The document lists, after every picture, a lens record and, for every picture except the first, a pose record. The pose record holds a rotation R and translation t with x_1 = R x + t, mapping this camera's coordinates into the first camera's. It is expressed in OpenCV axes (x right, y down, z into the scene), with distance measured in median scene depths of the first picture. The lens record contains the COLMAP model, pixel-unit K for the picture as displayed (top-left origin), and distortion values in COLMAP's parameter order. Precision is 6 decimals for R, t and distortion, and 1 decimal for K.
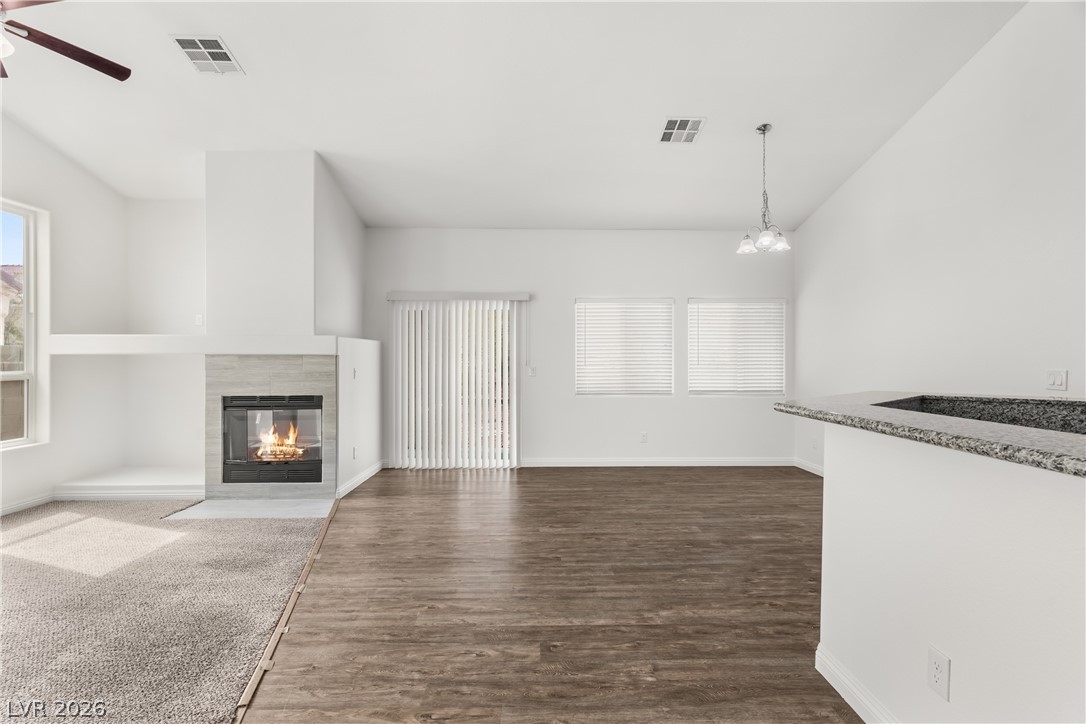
lens RADIAL K [[511.3, 0, 545.0], [0, 511.3, 358.5], [0, 0, 1]] dist [0.000359, -0.000376]
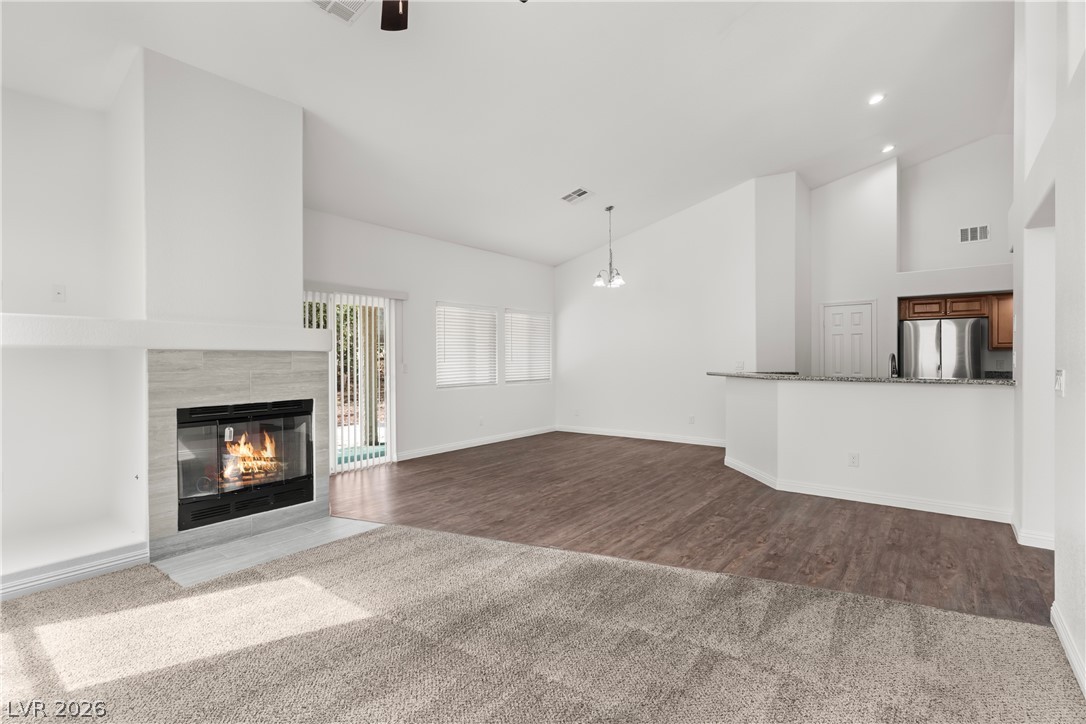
lens RADIAL K [[511.3, 0, 543.7], [0, 511.3, 358.1], [0, 0, 1]] dist [0.000359, -0.000376]
pose [[0.629241, -0.001994, 0.777208, -0.926246], [-0.001951, 0.999990, 0.004145, 0.000115], [-0.777208, -0.004125, 0.629230, 0.175911]]
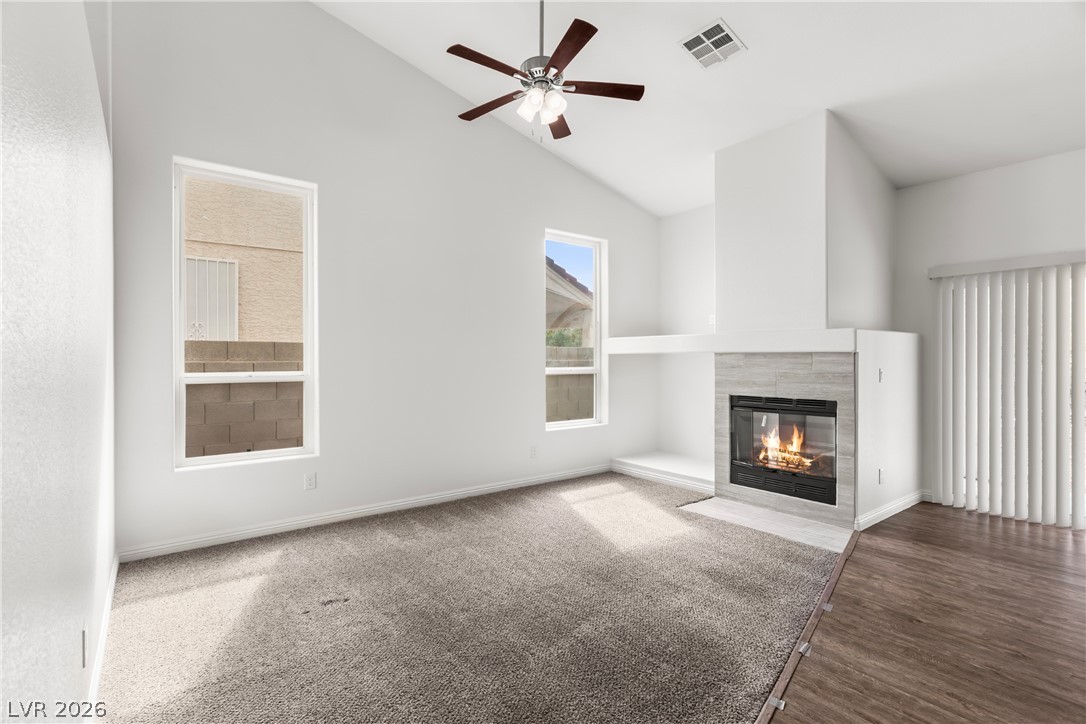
lens RADIAL K [[511.3, 0, 542.4], [0, 511.3, 359.4], [0, 0, 1]] dist [0.000359, -0.000376]
pose [[0.589534, 0.001285, -0.807742, -0.051021], [0.002751, 0.999990, 0.003599, 0.000553], [0.807739, -0.004344, 0.589525, 0.136834]]
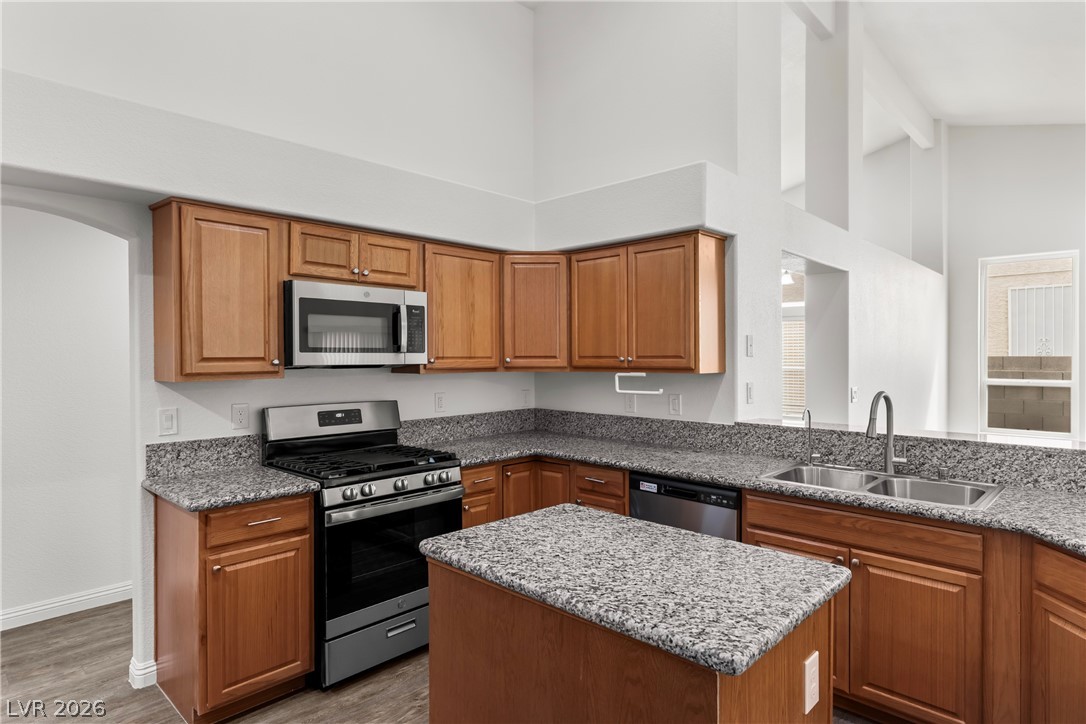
lens RADIAL K [[602.1, 0, 540.8], [0, 602.1, 361.1], [0, 0, 1]] dist [0.003082, 0.001207]
pose [[-0.709365, 0.005441, -0.704821, 1.020080], [0.000060, 0.999971, 0.007660, -0.035942], [0.704842, 0.005391, -0.709344, 1.151539]]
